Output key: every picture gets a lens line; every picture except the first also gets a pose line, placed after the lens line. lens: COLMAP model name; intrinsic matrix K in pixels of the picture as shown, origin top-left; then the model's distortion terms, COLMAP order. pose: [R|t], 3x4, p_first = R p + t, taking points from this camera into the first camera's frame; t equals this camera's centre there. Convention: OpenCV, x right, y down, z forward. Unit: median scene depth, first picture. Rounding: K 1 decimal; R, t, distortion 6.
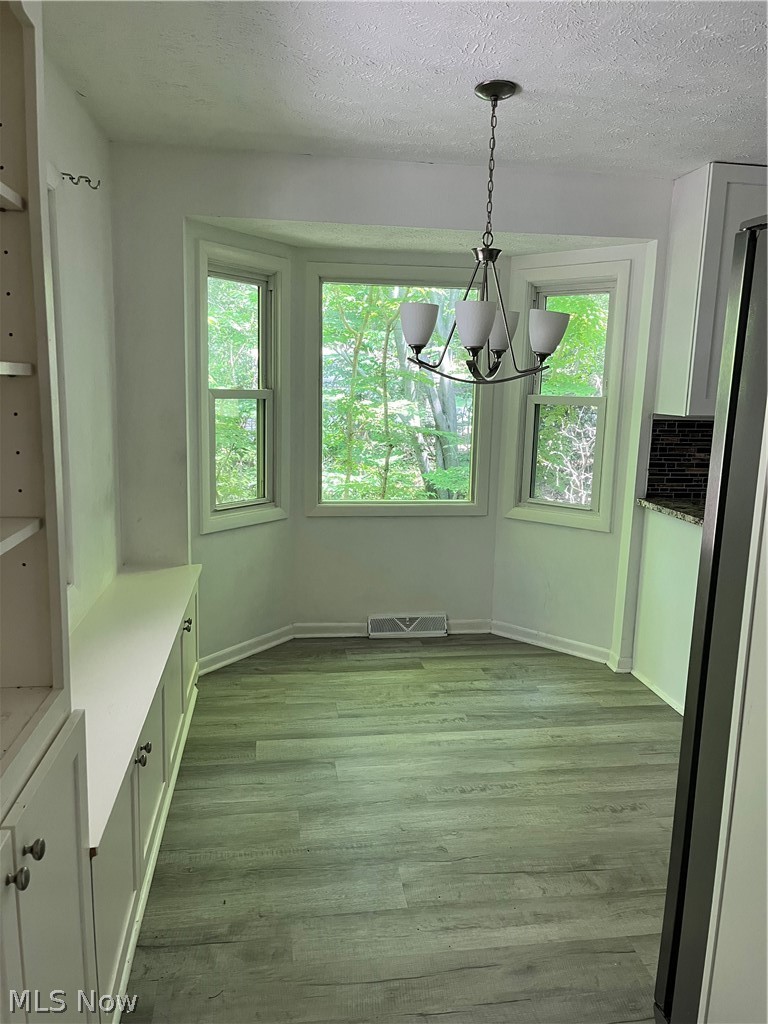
lens RADIAL K [[782.3, 0, 384.0], [0, 782.3, 512.0], [0, 0, 1]] dist [-0.000992, 0.000556]
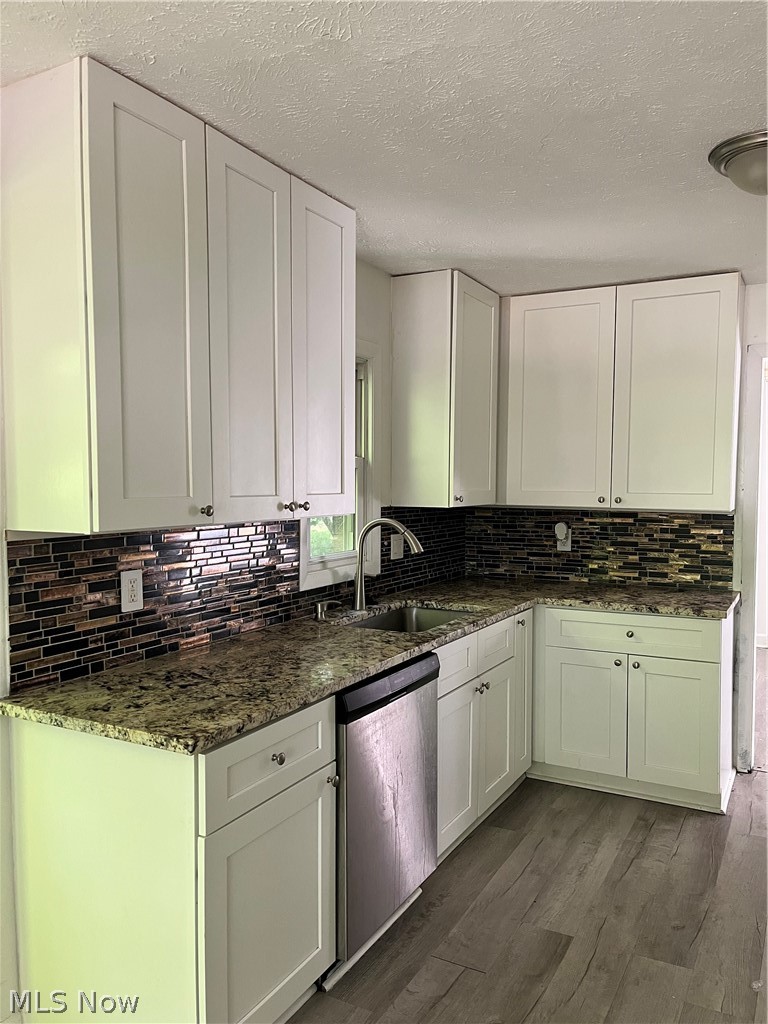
lens RADIAL K [[782.3, 0, 384.0], [0, 782.3, 512.0], [0, 0, 1]] dist [-0.000992, 0.000556]
pose [[0.599392, -0.071264, 0.797277, 0.084835], [0.155929, 0.987343, -0.028974, -0.083445], [-0.785121, 0.141685, 0.602918, 0.490847]]
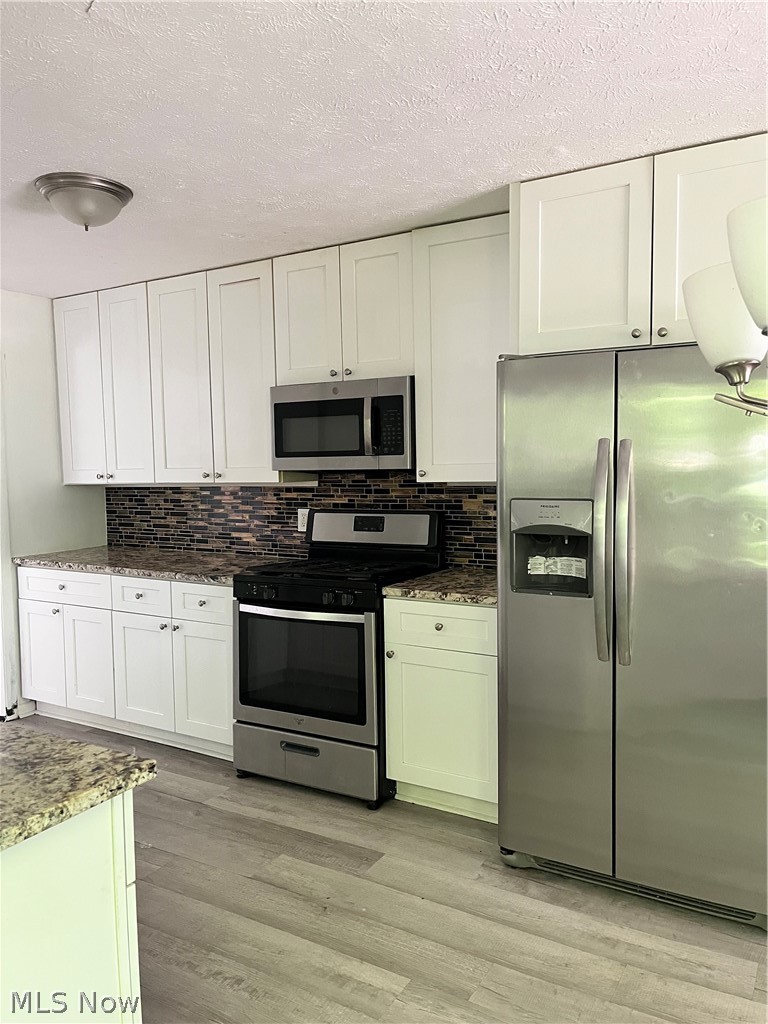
lens RADIAL K [[741.8, 0, 384.0], [0, 741.8, 512.0], [0, 0, 1]] dist [-0.002180, -0.000763]
pose [[-0.793137, -0.060879, 0.605992, 0.066100], [0.084939, 0.974211, 0.209040, -0.163036], [-0.603091, 0.217269, -0.767513, 1.014311]]
